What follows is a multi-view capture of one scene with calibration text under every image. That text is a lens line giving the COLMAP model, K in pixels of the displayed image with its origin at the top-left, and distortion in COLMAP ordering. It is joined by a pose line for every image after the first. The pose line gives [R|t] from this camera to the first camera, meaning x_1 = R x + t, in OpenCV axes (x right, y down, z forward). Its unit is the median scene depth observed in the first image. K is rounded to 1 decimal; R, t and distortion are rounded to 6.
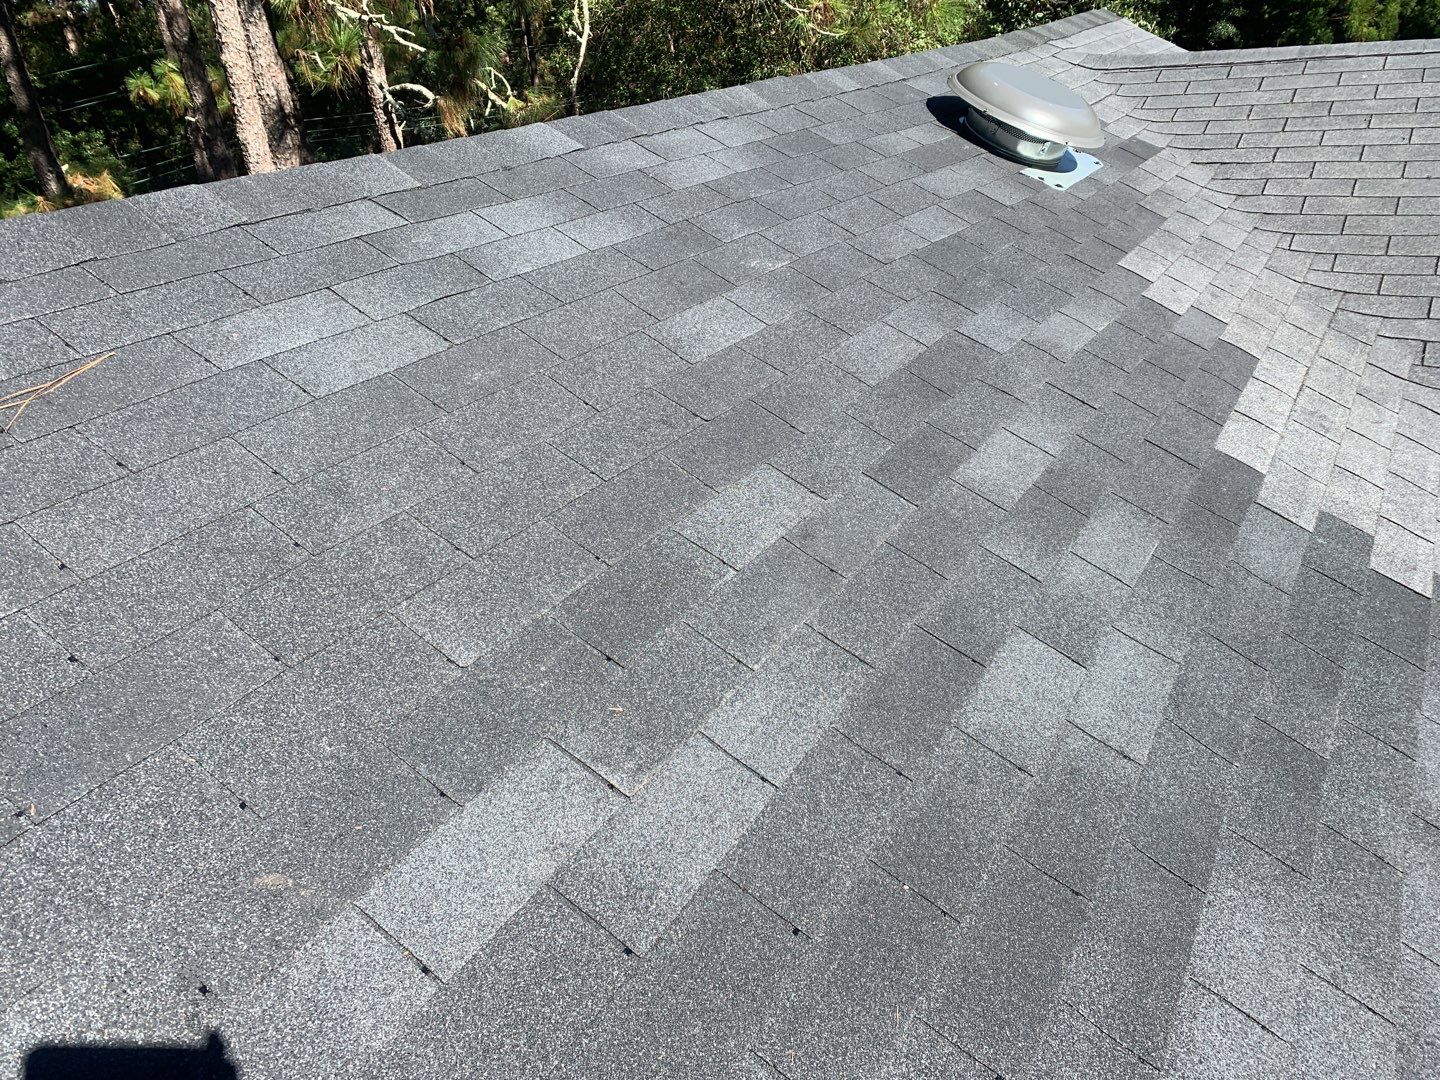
lens RADIAL K [[1112.5, 0, 720.0], [0, 1112.5, 540.0], [0, 0, 1]] dist [0.016800, 0.000575]
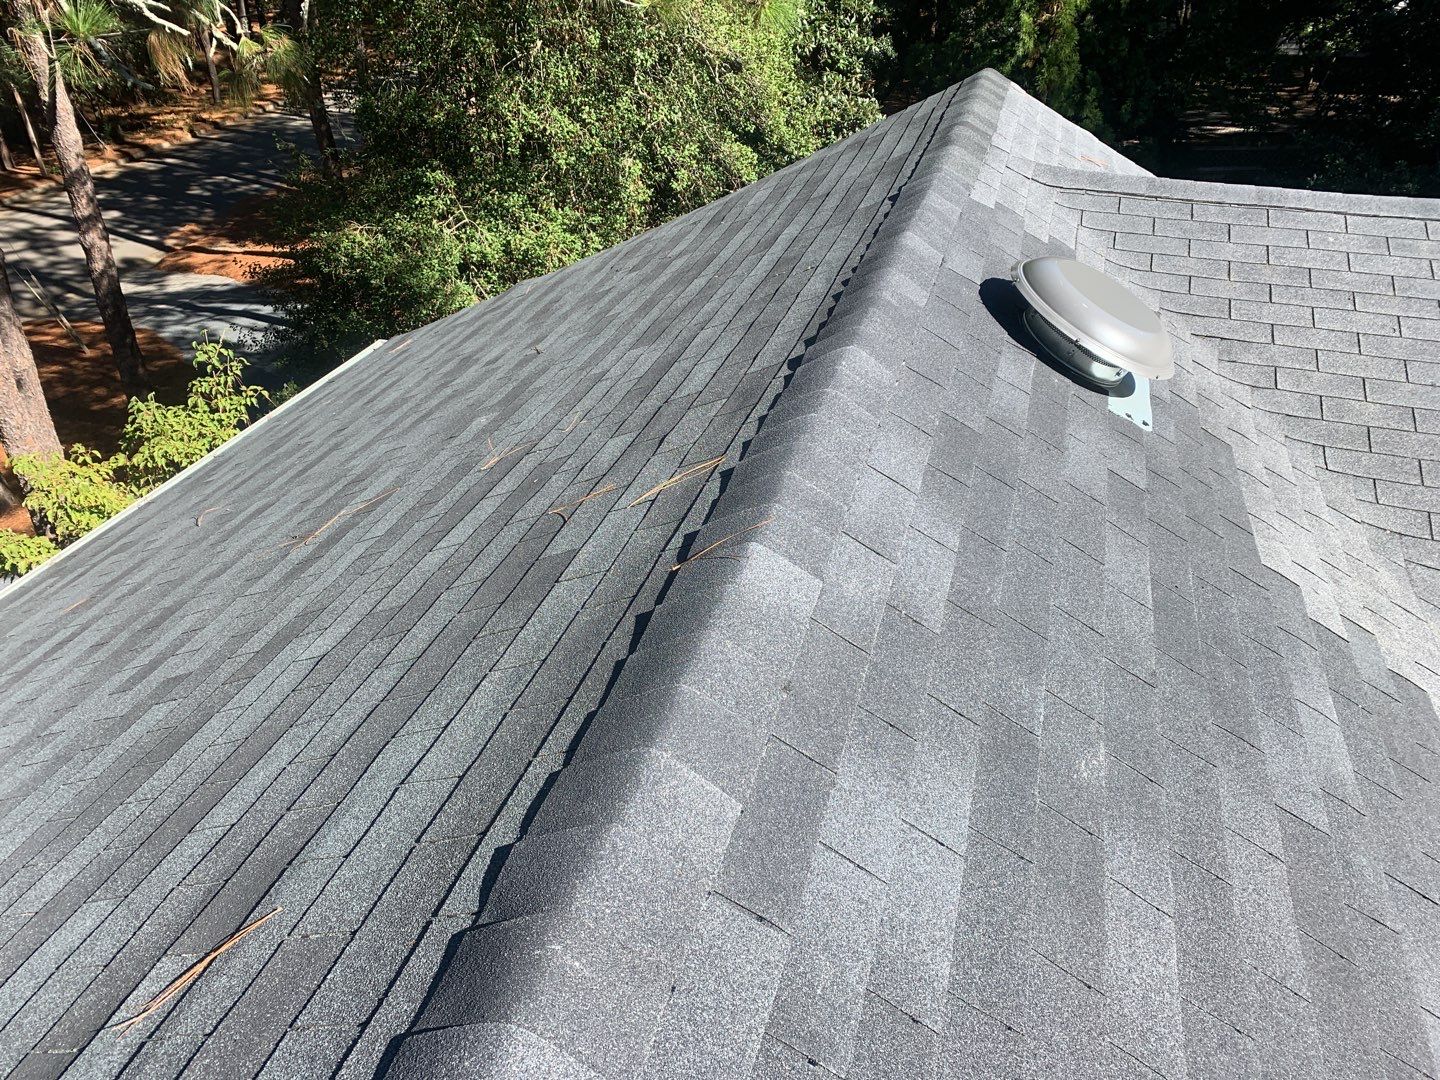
lens RADIAL K [[1112.5, 0, 720.0], [0, 1112.5, 540.0], [0, 0, 1]] dist [0.016800, 0.000575]
pose [[0.962551, -0.045205, 0.267304, -0.086736], [0.018961, 0.994811, 0.099956, -0.102357], [-0.270436, -0.091144, 0.958414, 0.070054]]
